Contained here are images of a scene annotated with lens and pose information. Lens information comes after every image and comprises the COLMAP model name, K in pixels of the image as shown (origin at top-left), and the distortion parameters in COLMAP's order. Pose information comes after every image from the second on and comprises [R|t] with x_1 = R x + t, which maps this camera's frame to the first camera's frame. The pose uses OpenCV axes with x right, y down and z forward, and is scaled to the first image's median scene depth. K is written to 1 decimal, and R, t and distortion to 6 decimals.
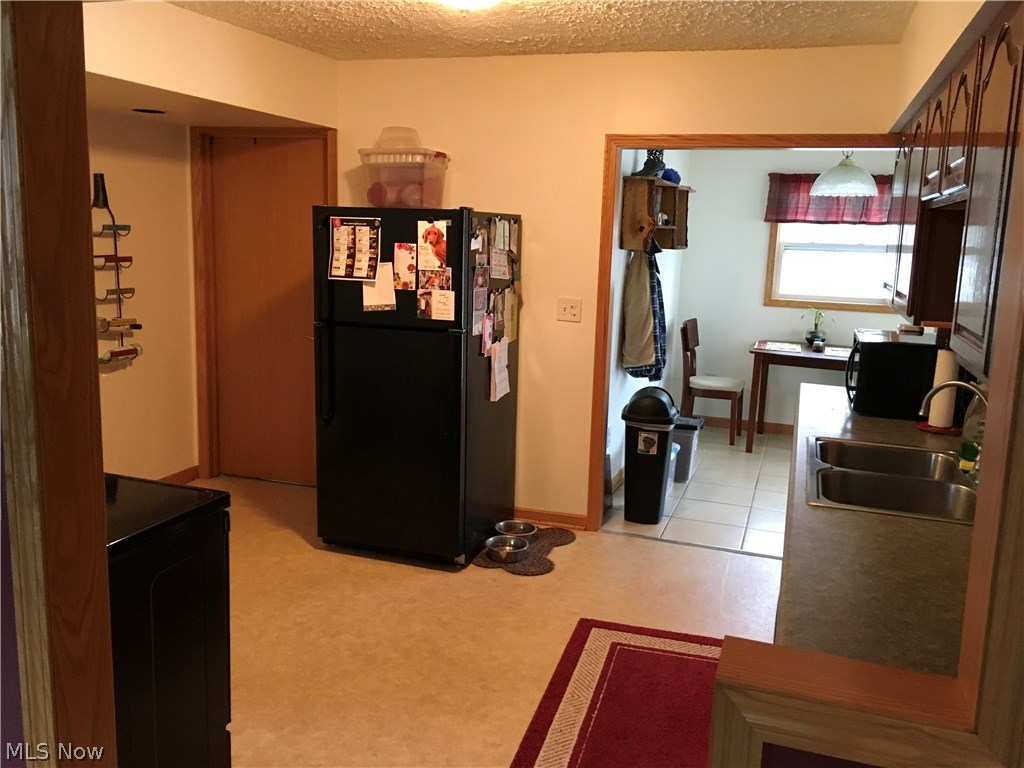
lens RADIAL K [[869.7, 0, 510.4], [0, 869.7, 386.1], [0, 0, 1]] dist [0.053999, -0.021538]
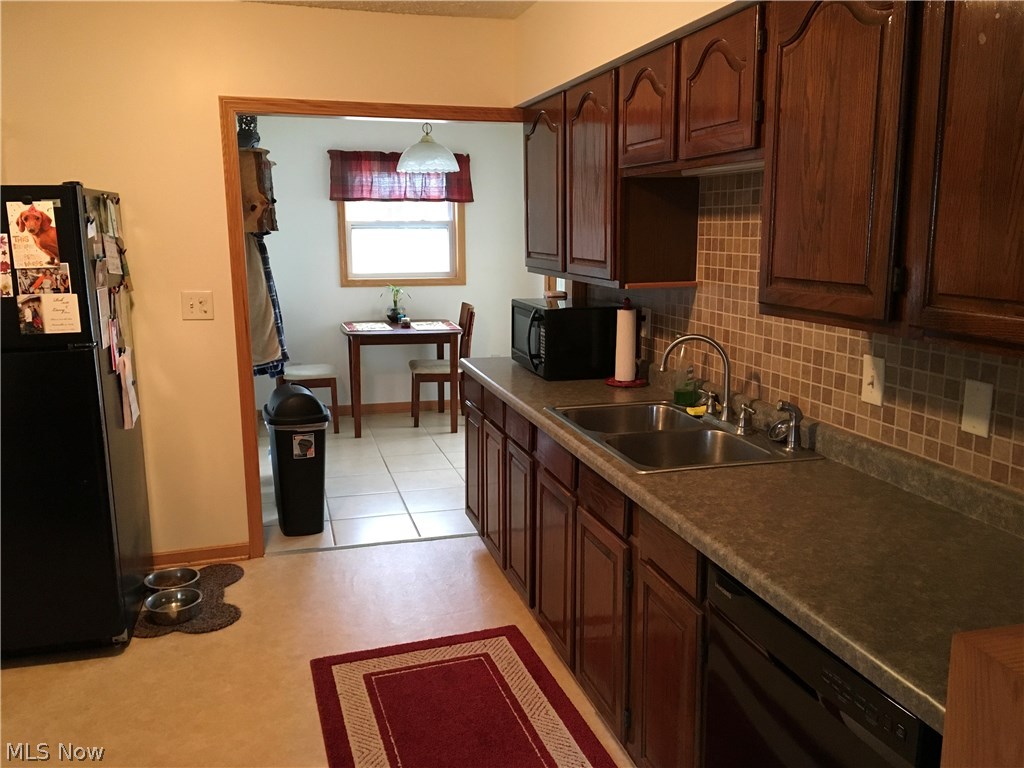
lens RADIAL K [[869.7, 0, 511.5], [0, 869.7, 382.6], [0, 0, 1]] dist [0.053999, -0.021538]
pose [[0.825716, -0.139763, 0.546497, -0.149182], [0.132351, 0.989777, 0.053156, -0.019114], [-0.548339, 0.028437, 0.835772, 0.127479]]
